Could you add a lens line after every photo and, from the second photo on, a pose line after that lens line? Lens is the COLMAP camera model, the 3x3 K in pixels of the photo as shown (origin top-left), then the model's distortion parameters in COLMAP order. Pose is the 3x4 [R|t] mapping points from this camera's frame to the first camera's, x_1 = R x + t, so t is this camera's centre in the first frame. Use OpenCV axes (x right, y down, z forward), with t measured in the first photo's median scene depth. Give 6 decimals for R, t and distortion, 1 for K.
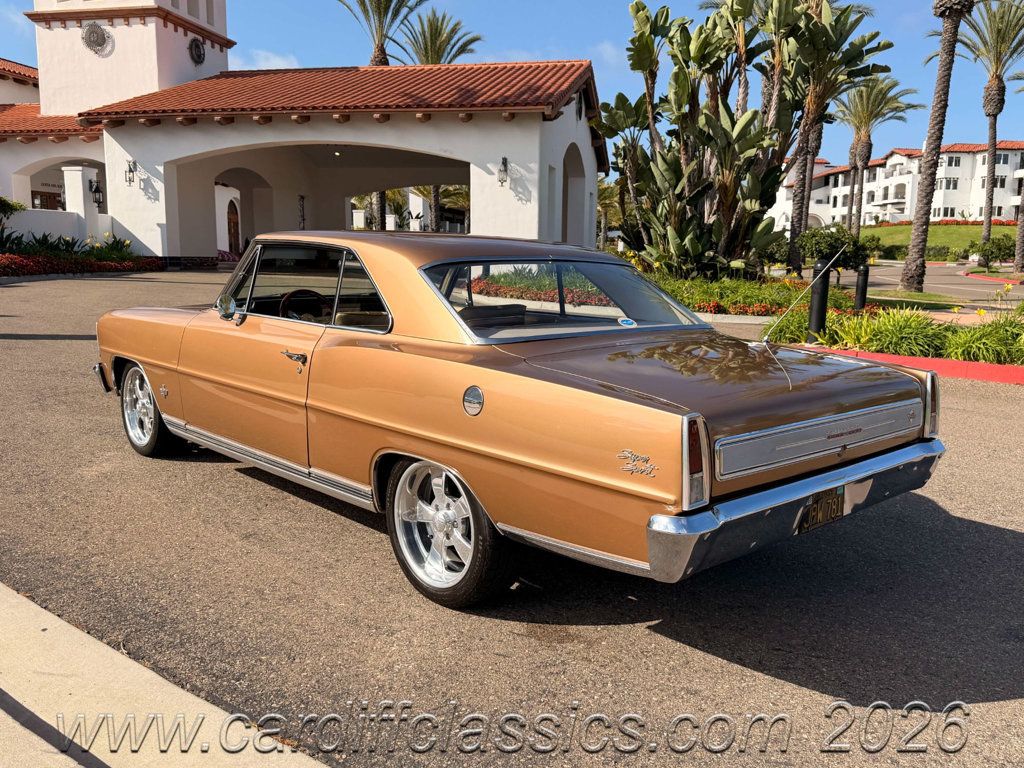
lens RADIAL K [[890.0, 0, 509.7], [0, 890.0, 390.9], [0, 0, 1]] dist [0.038432, -0.058622]
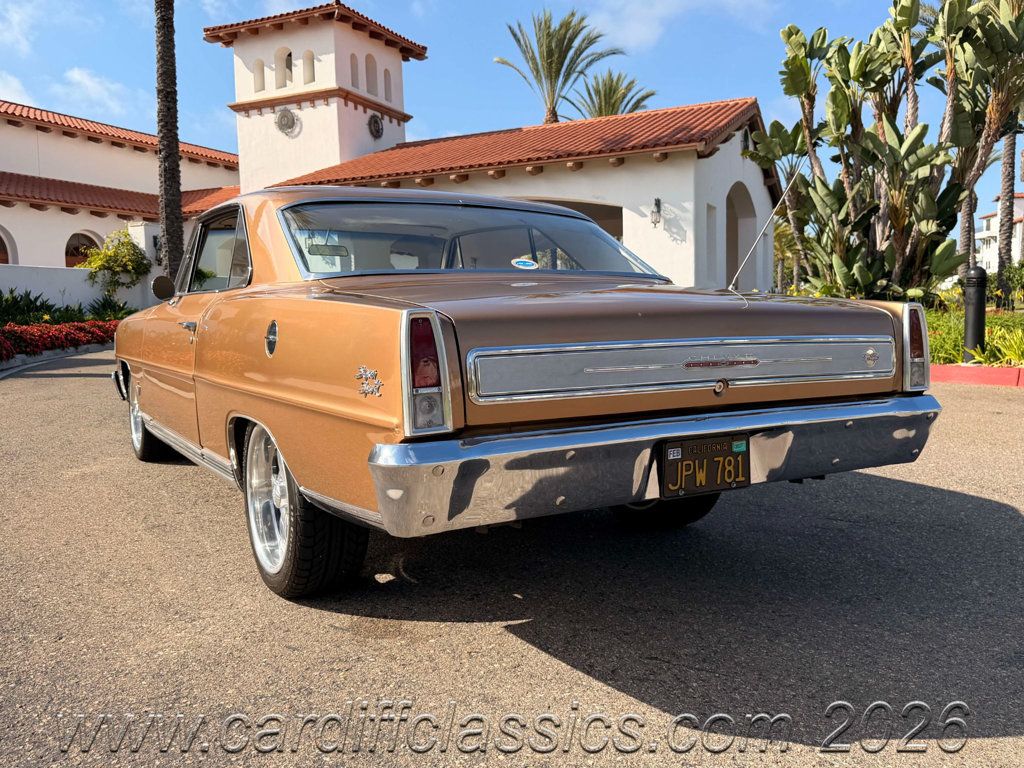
lens RADIAL K [[890.0, 0, 509.1], [0, 890.0, 382.3], [0, 0, 1]] dist [0.038432, -0.058622]
pose [[0.974097, -0.023365, -0.224920, 0.055219], [0.005141, 0.996679, -0.081271, 0.018473], [0.226072, 0.078010, 0.970982, 0.035565]]
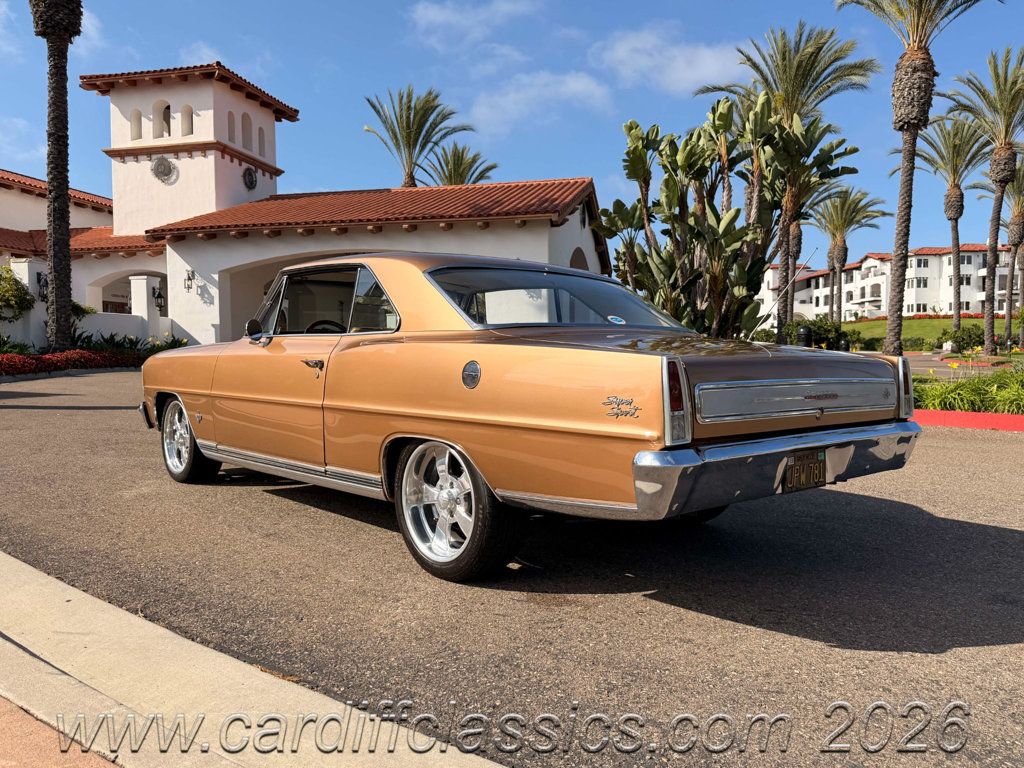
lens RADIAL K [[807.0, 0, 509.7], [0, 807.0, 386.8], [0, 0, 1]] dist [0.028782, -0.040105]
pose [[0.999543, -0.020472, -0.022251, 0.004068], [0.017727, 0.992942, -0.117267, 0.021326], [0.024495, 0.116819, 0.992851, 0.005326]]
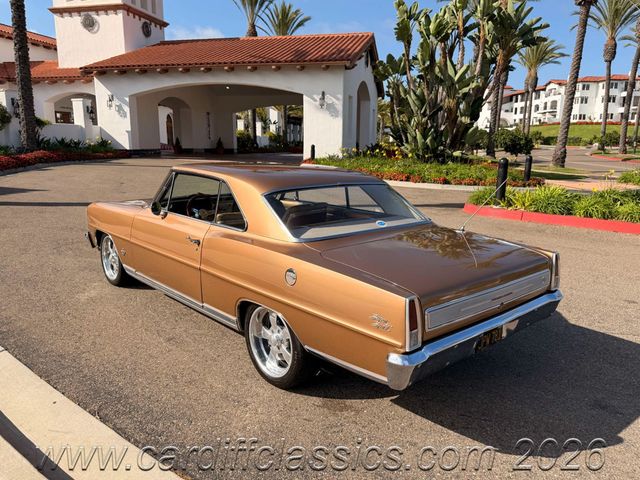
lens RADIAL K [[504.4, 0, 319.1], [0, 504.4, 246.5], [0, 0, 1]] dist [0.028782, -0.040105]
pose [[0.999819, -0.001469, -0.018968, 0.005155], [0.002503, 0.998506, 0.054589, -0.015743], [0.018860, -0.054627, 0.998329, 0.001150]]
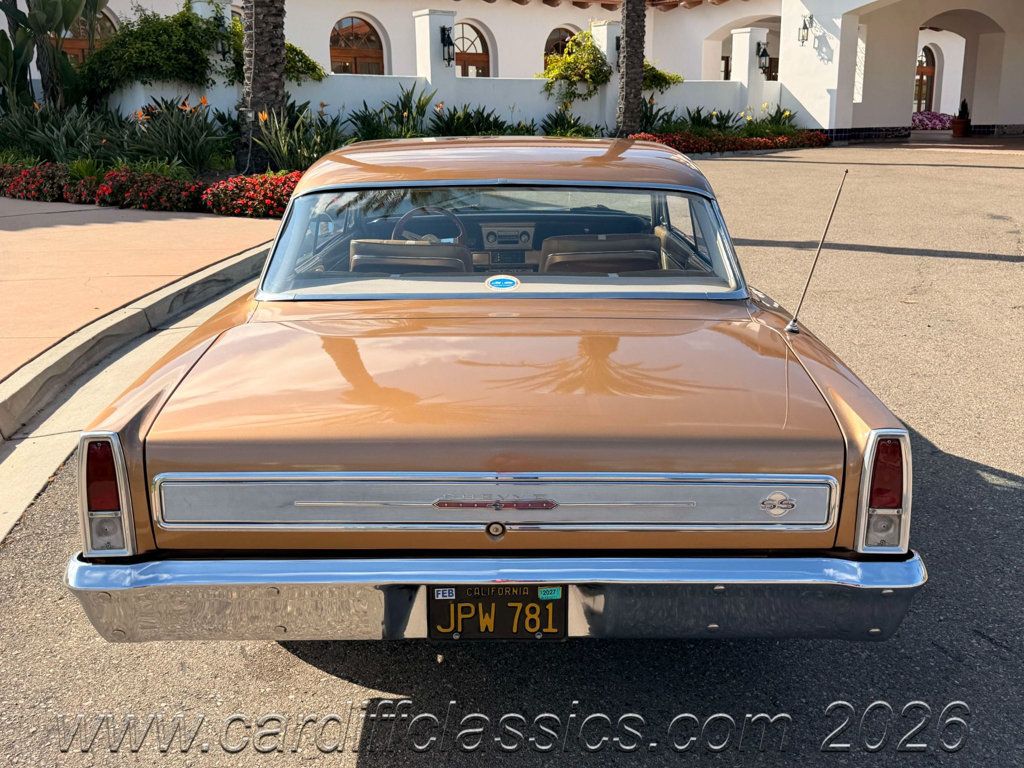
lens RADIAL K [[1047.3, 0, 513.6], [0, 1047.3, 391.9], [0, 0, 1]] dist [0.026035, 0.000000]
pose [[0.721890, 0.153832, -0.674693, 0.128662], [-0.082592, 0.987162, 0.136707, -0.019268], [0.687062, -0.042963, 0.725328, 0.073835]]
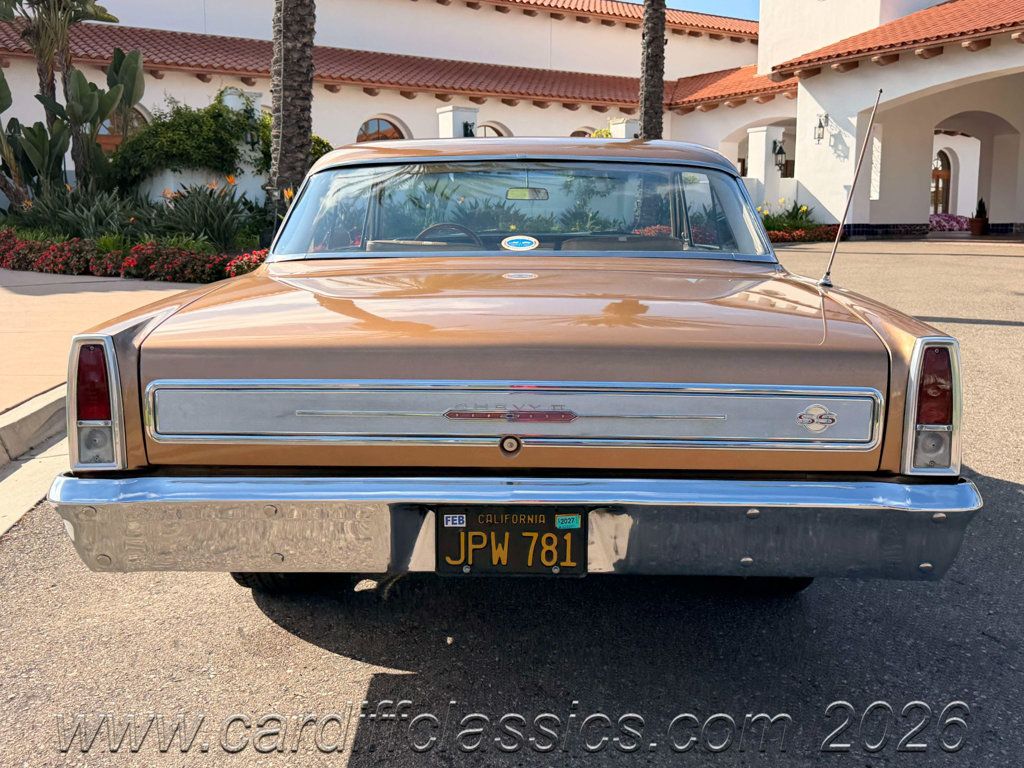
lens RADIAL K [[1047.3, 0, 507.2], [0, 1047.3, 395.1], [0, 0, 1]] dist [0.026035, 0.000000]
pose [[0.704444, 0.092291, -0.703733, 0.126495], [-0.089959, 0.995123, 0.040455, 0.001176], [0.704035, 0.034809, 0.709312, 0.078886]]
